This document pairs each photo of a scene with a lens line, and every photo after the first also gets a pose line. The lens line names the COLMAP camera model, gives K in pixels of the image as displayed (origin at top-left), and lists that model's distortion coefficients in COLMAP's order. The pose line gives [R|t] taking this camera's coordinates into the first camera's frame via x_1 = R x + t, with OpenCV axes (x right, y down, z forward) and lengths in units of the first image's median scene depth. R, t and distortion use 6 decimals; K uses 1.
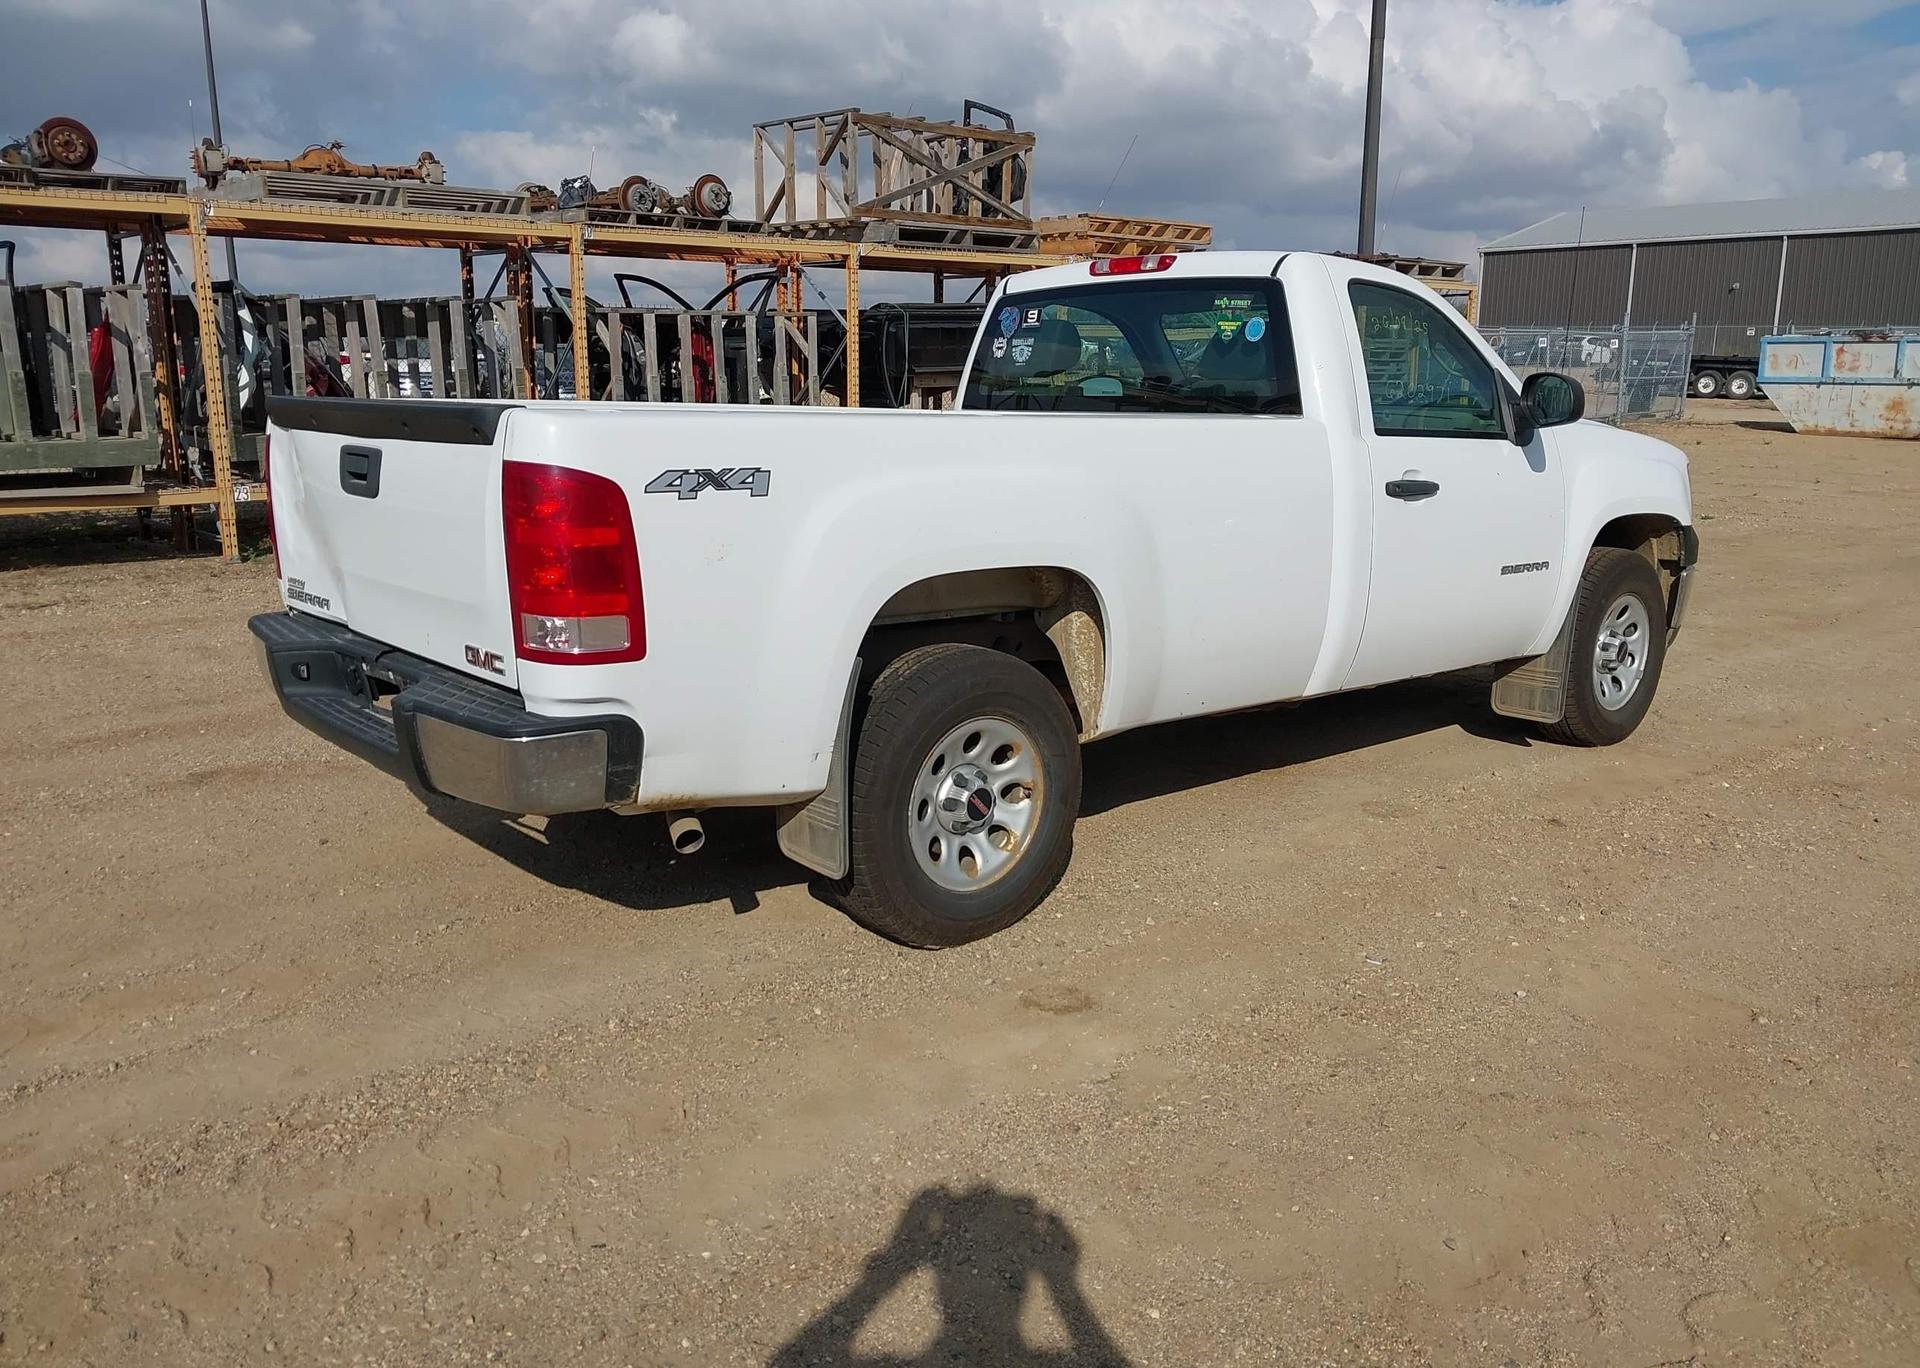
lens RADIAL K [[1511.8, 0, 940.5], [0, 1511.8, 698.7], [0, 0, 1]] dist [0.024468, -0.034891]
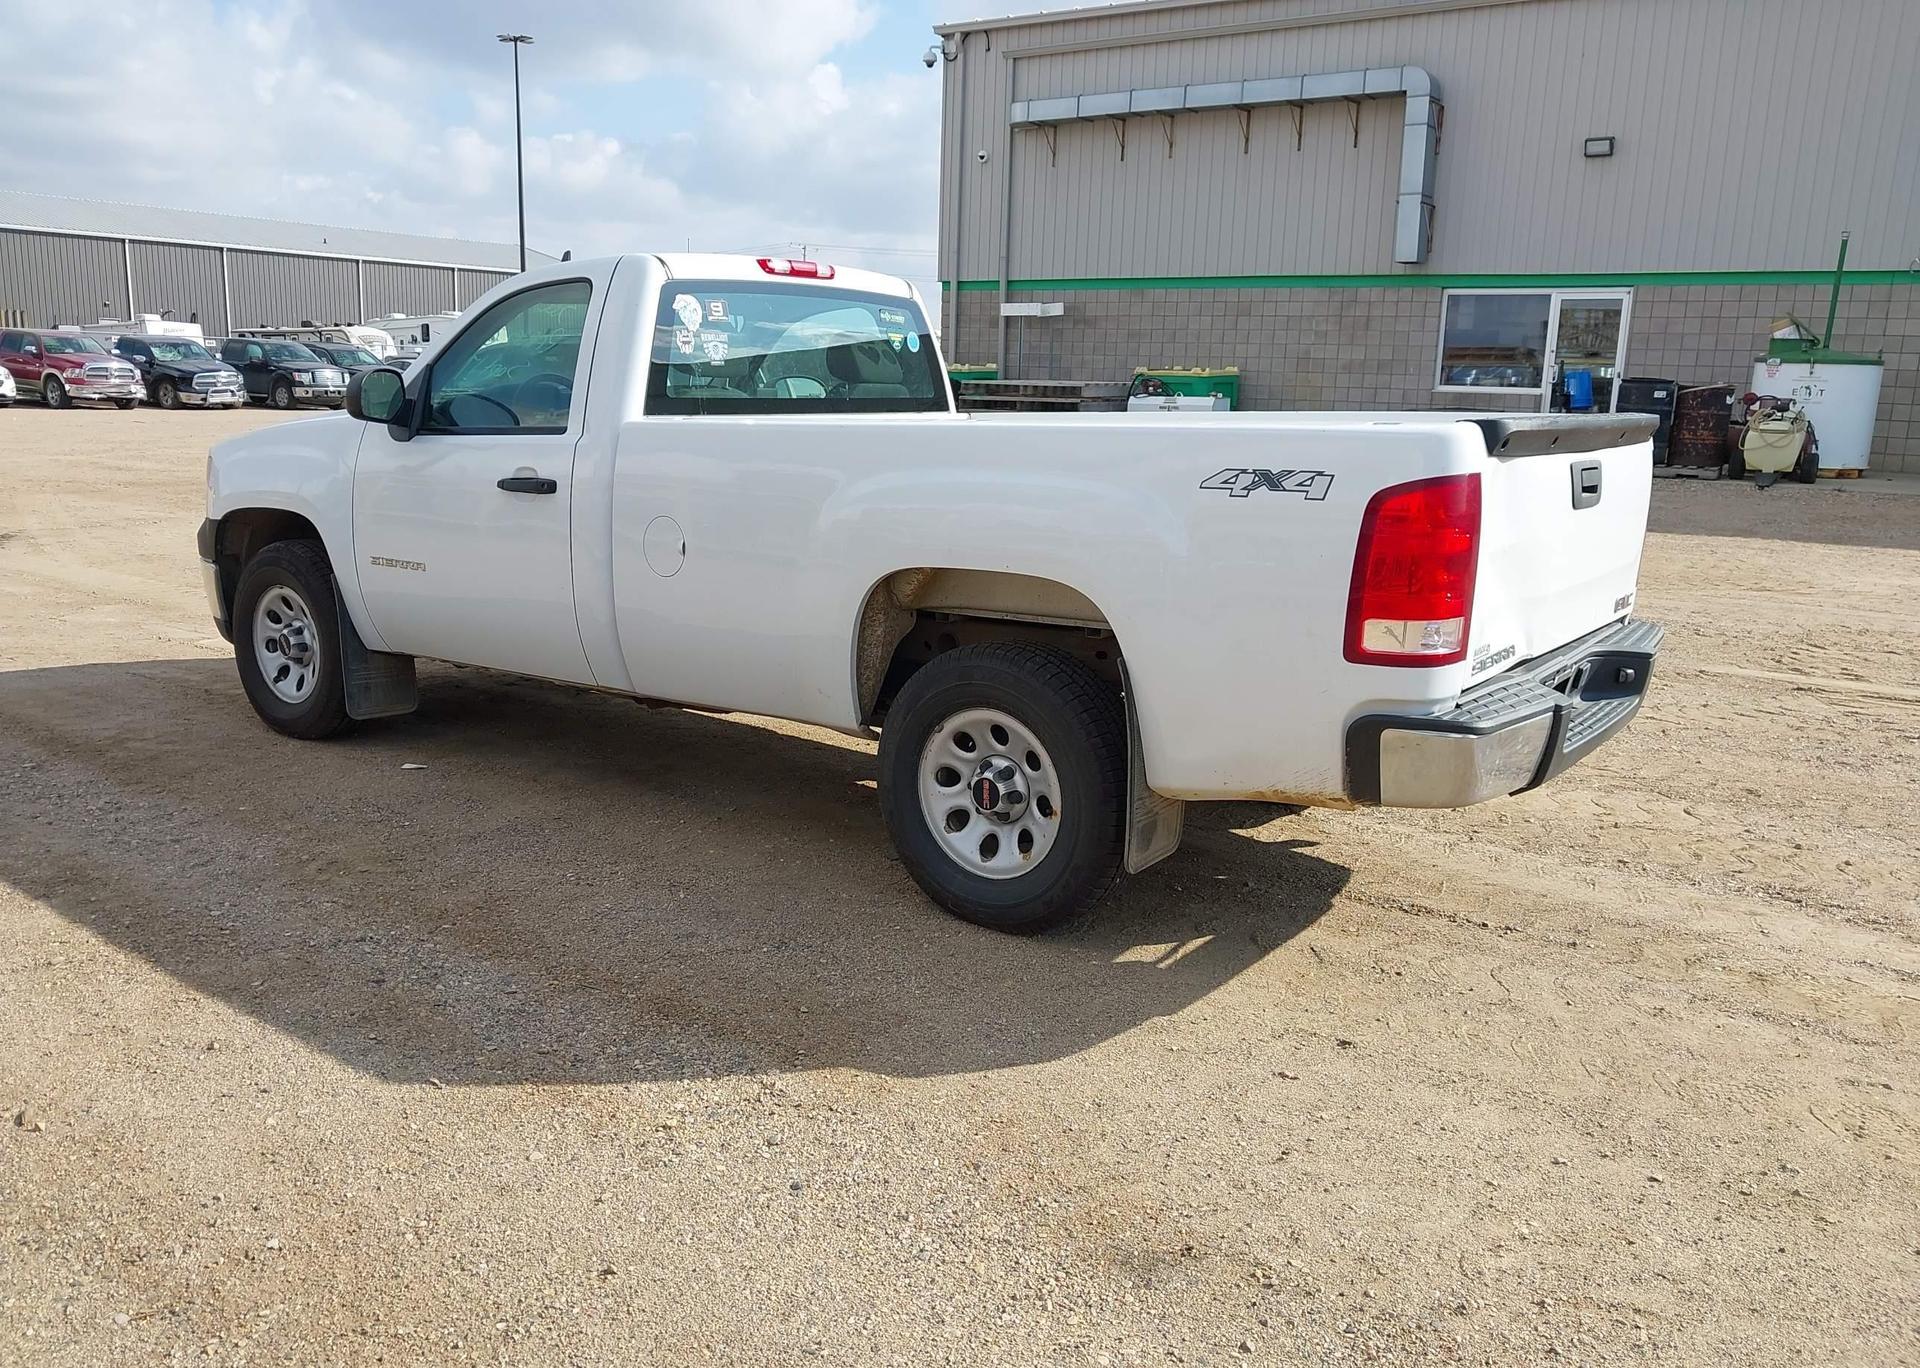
lens RADIAL K [[1511.8, 0, 941.3], [0, 1511.8, 708.0], [0, 0, 1]] dist [0.024468, -0.034891]
pose [[-0.229778, -0.210656, 0.950172, -0.394106], [0.187304, 0.948472, 0.255574, -0.106544], [-0.955049, 0.236696, -0.178482, 0.497171]]
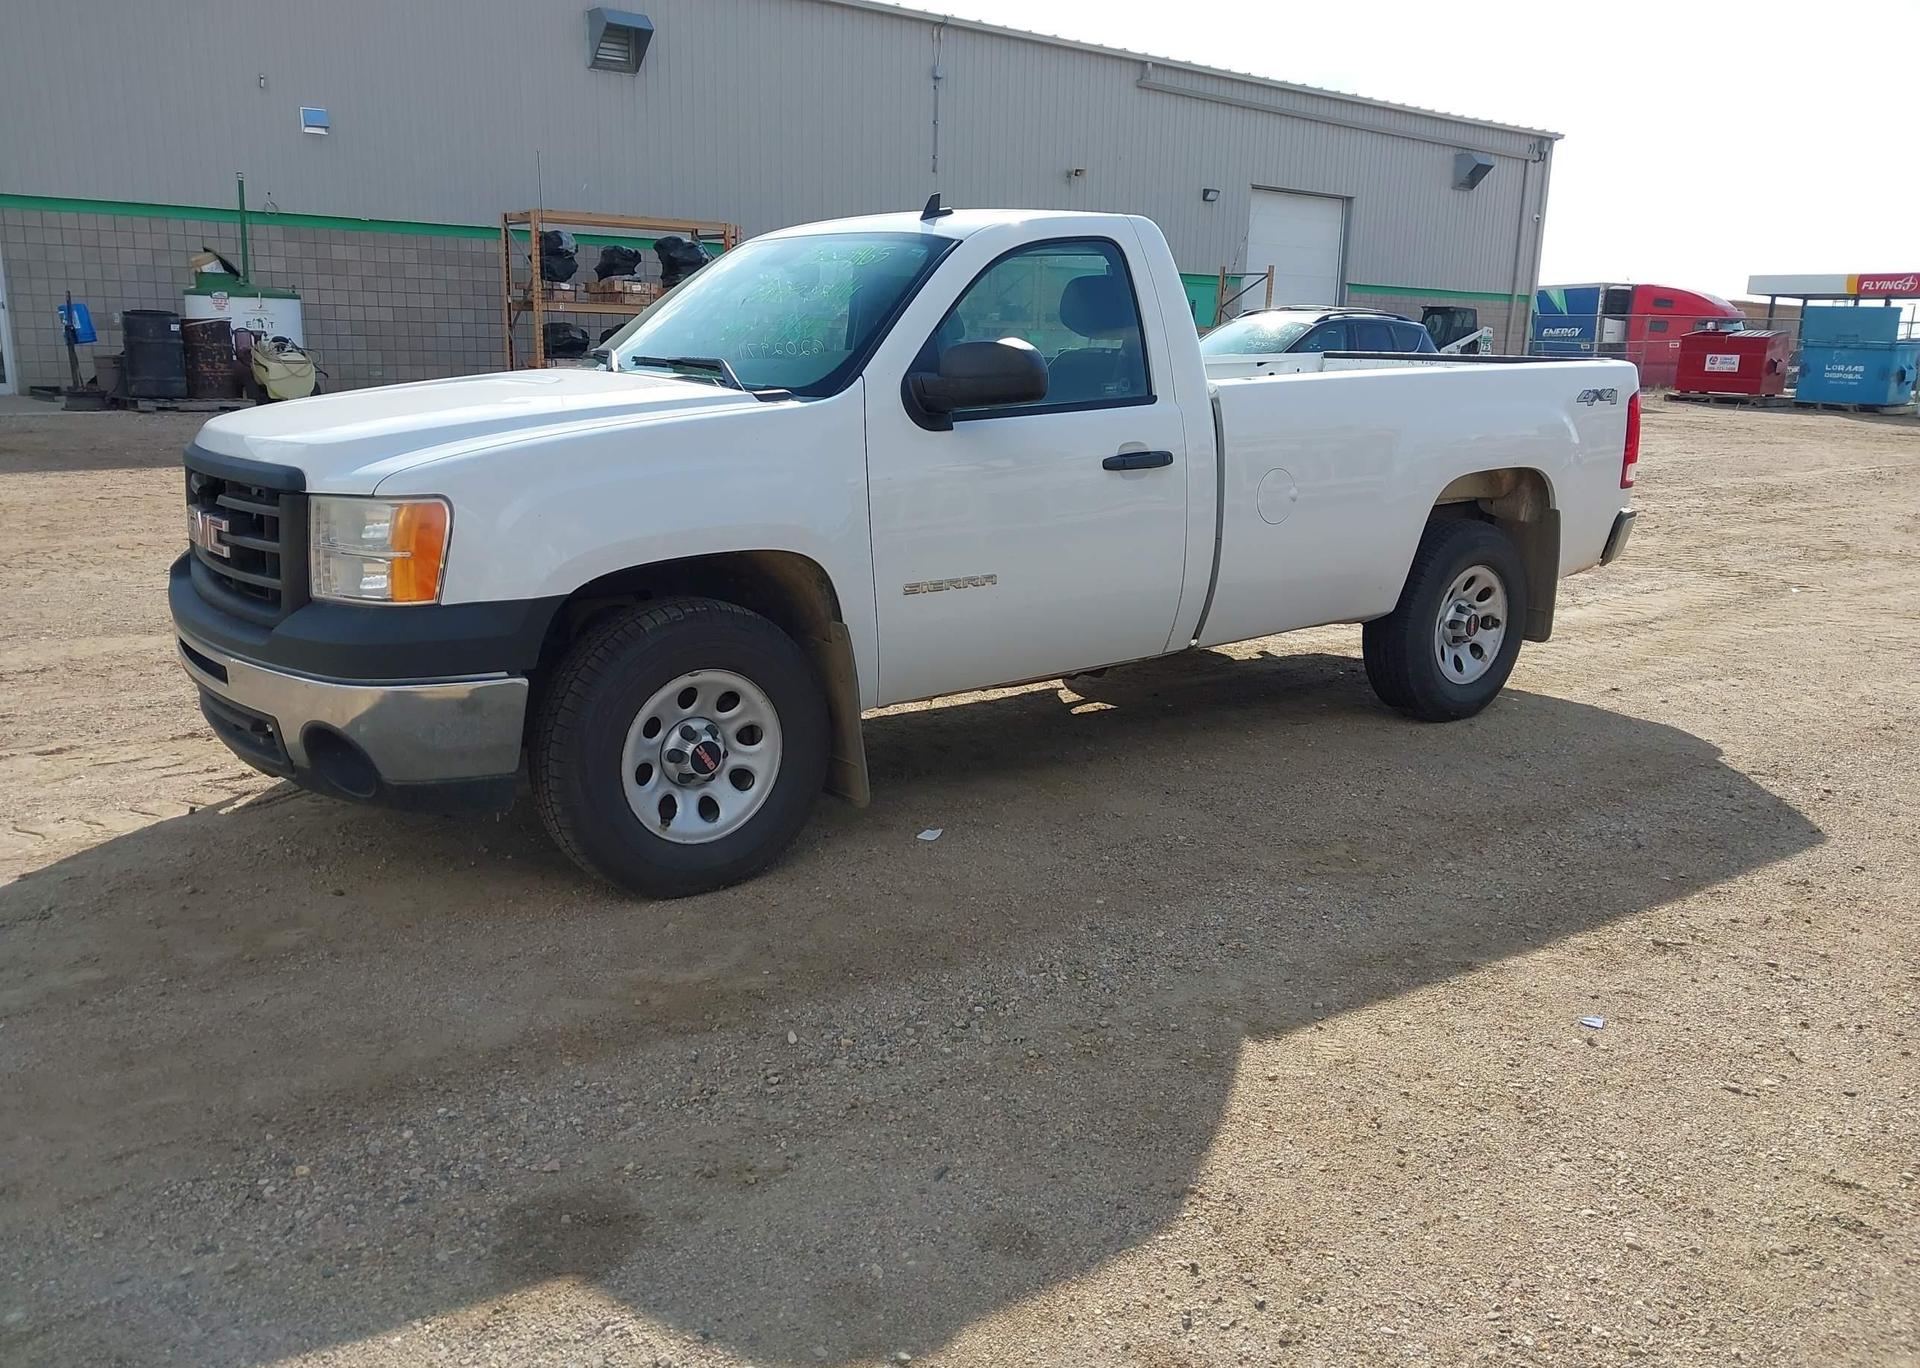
lens RADIAL K [[1511.8, 0, 907.9], [0, 1511.8, 701.9], [0, 0, 1]] dist [0.024468, -0.034891]
pose [[-0.998205, -0.024663, 0.054581, 0.058353], [0.001586, 0.900084, 0.435714, -0.191161], [-0.059874, 0.435019, -0.898429, 0.885759]]
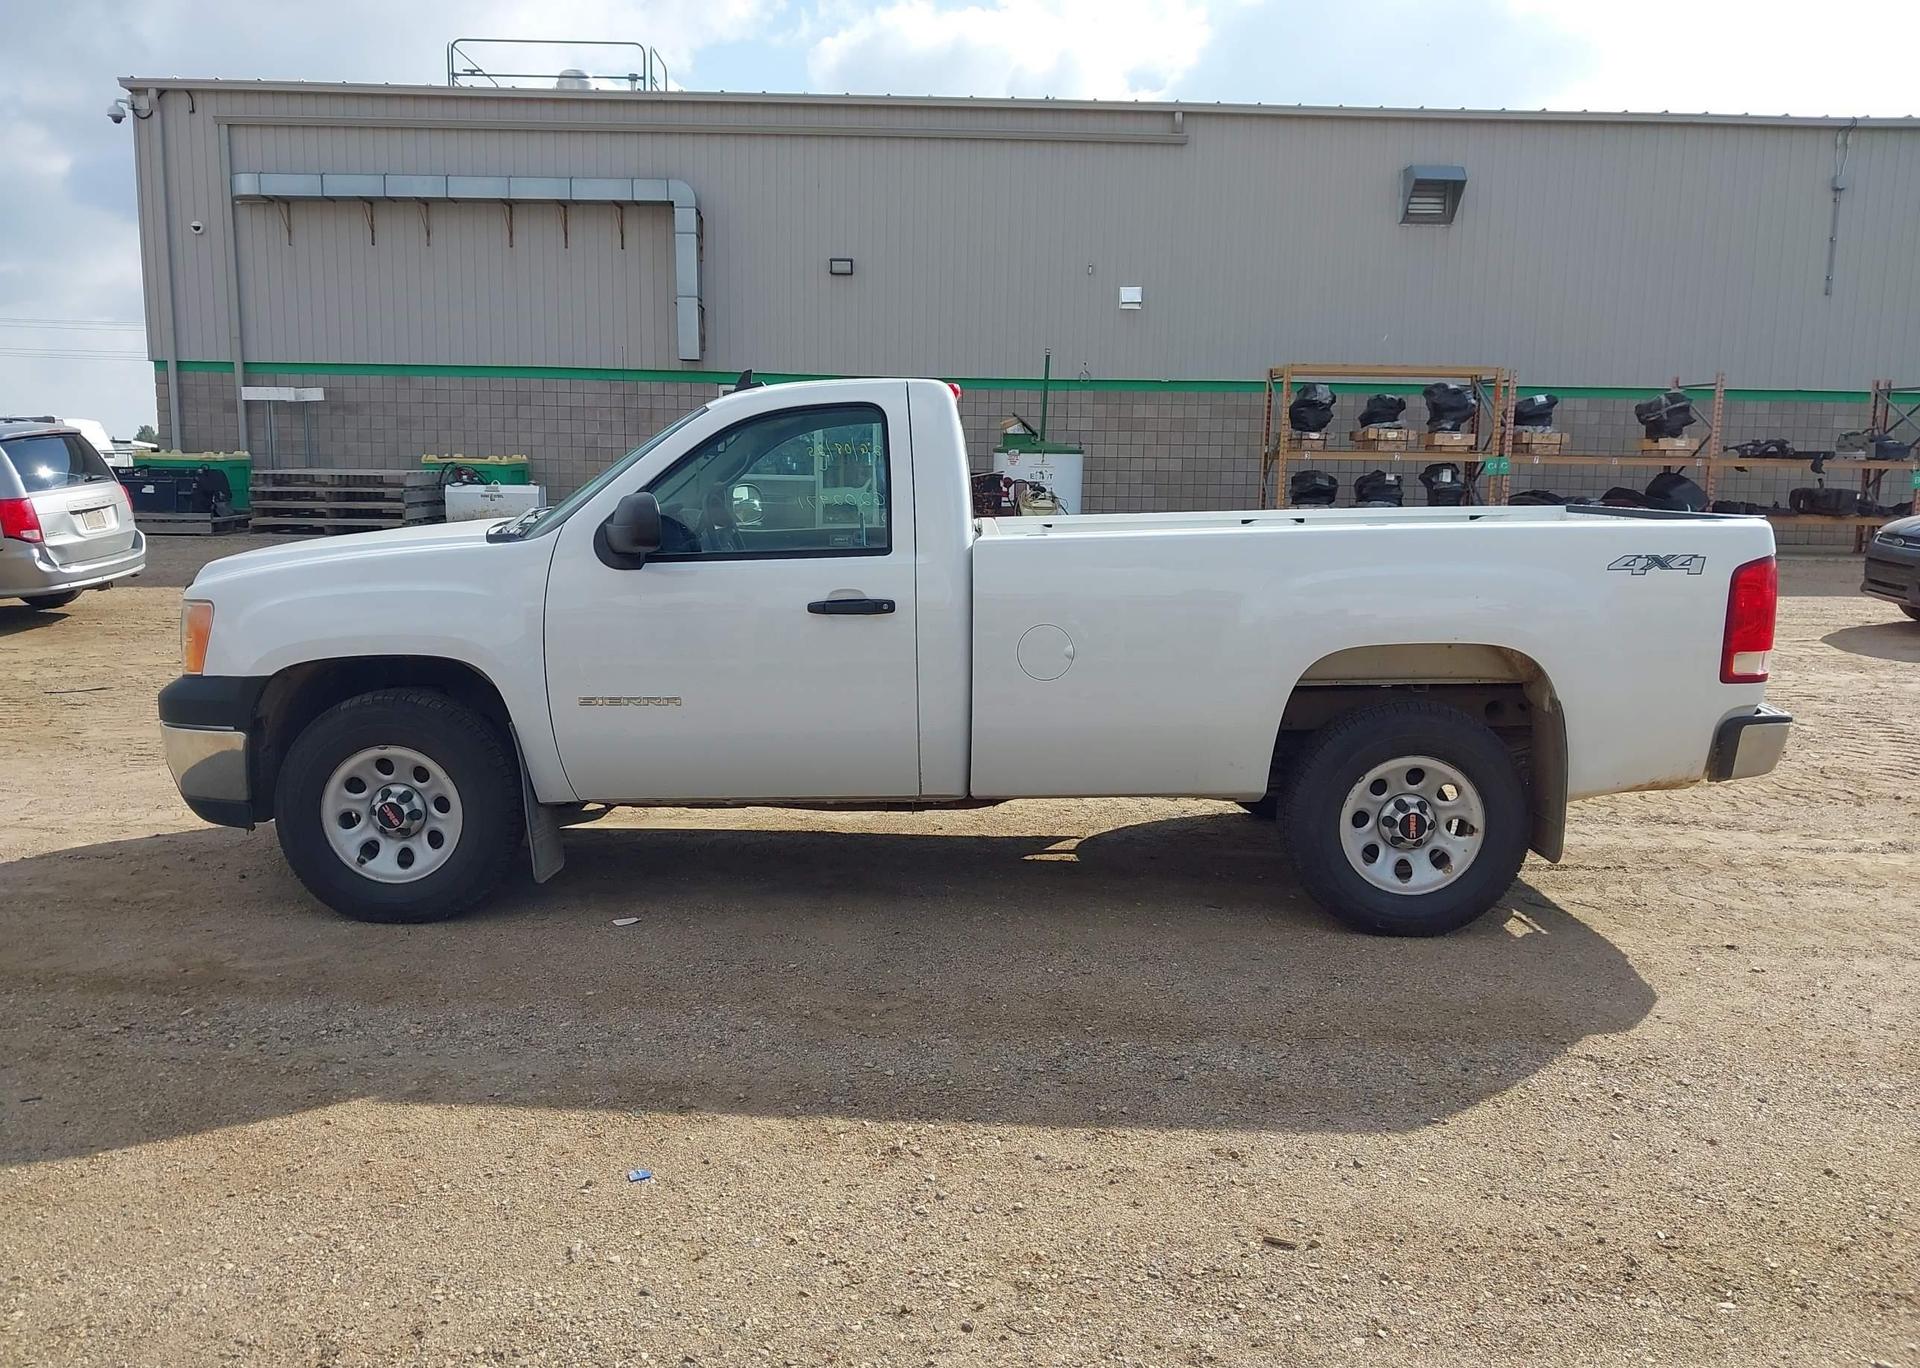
lens RADIAL K [[1511.8, 0, 937.7], [0, 1511.8, 703.9], [0, 0, 1]] dist [0.024468, -0.034891]
pose [[-0.753273, -0.104318, 0.649383, -0.254951], [0.133756, 0.942411, 0.306546, -0.175075], [-0.643964, 0.317772, -0.695939, 0.786149]]
